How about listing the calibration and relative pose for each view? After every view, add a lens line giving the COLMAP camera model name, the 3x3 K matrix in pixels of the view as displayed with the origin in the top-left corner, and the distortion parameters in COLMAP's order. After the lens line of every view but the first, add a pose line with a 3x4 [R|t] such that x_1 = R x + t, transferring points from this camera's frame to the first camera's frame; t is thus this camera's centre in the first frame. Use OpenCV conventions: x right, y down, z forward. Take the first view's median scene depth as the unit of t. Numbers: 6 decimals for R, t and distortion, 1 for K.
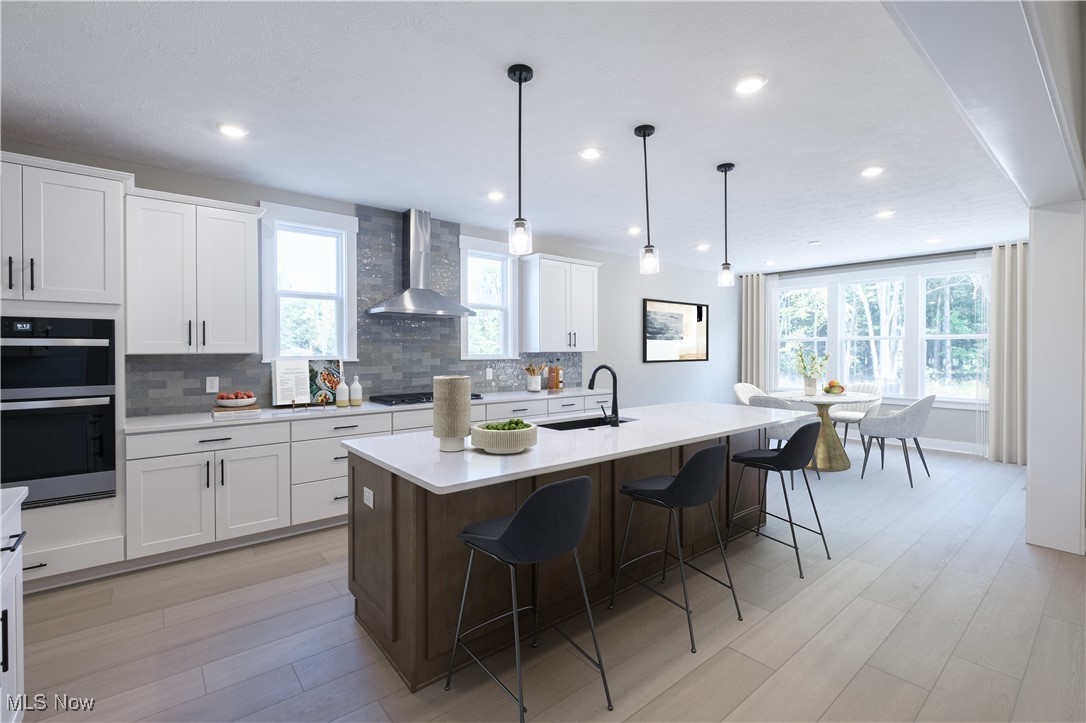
lens RADIAL K [[486.8, 0, 564.5], [0, 486.8, 350.2], [0, 0, 1]] dist [0.000406, 0.000212]
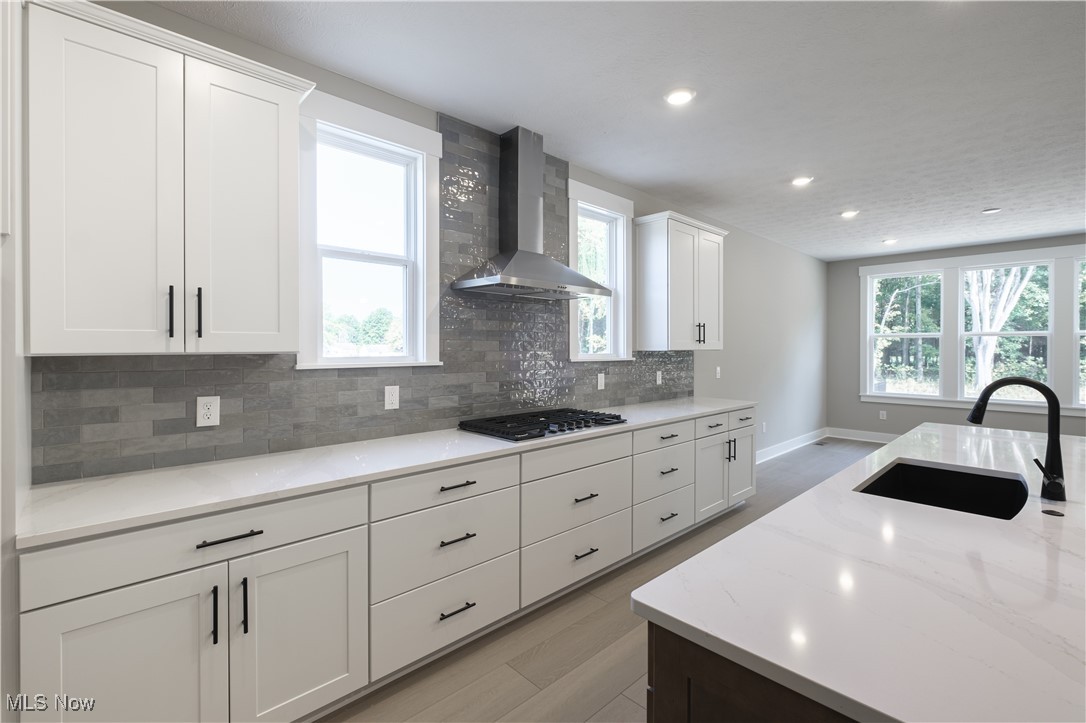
lens RADIAL K [[486.8, 0, 559.3], [0, 486.8, 347.5], [0, 0, 1]] dist [0.000406, 0.000212]
pose [[0.998127, 0.002073, 0.061138, -0.309785], [-0.002074, 0.999998, -0.000053, -0.000202], [-0.061138, -0.000074, 0.998129, 0.368999]]
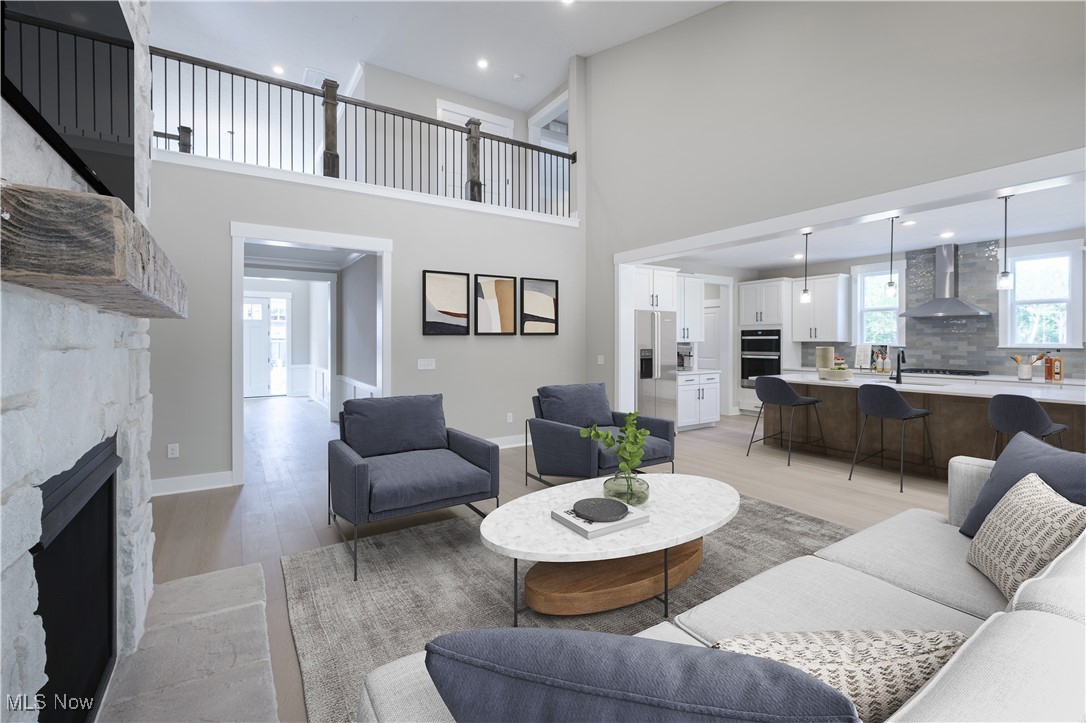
lens RADIAL K [[486.8, 0, 537.1], [0, 486.8, 341.0], [0, 0, 1]] dist [0.000406, 0.000212]
pose [[-0.143701, 0.000337, -0.989621, 1.392502], [-0.000016, 1.000000, 0.000343, 0.002784], [0.989621, 0.000066, -0.143701, -0.005162]]
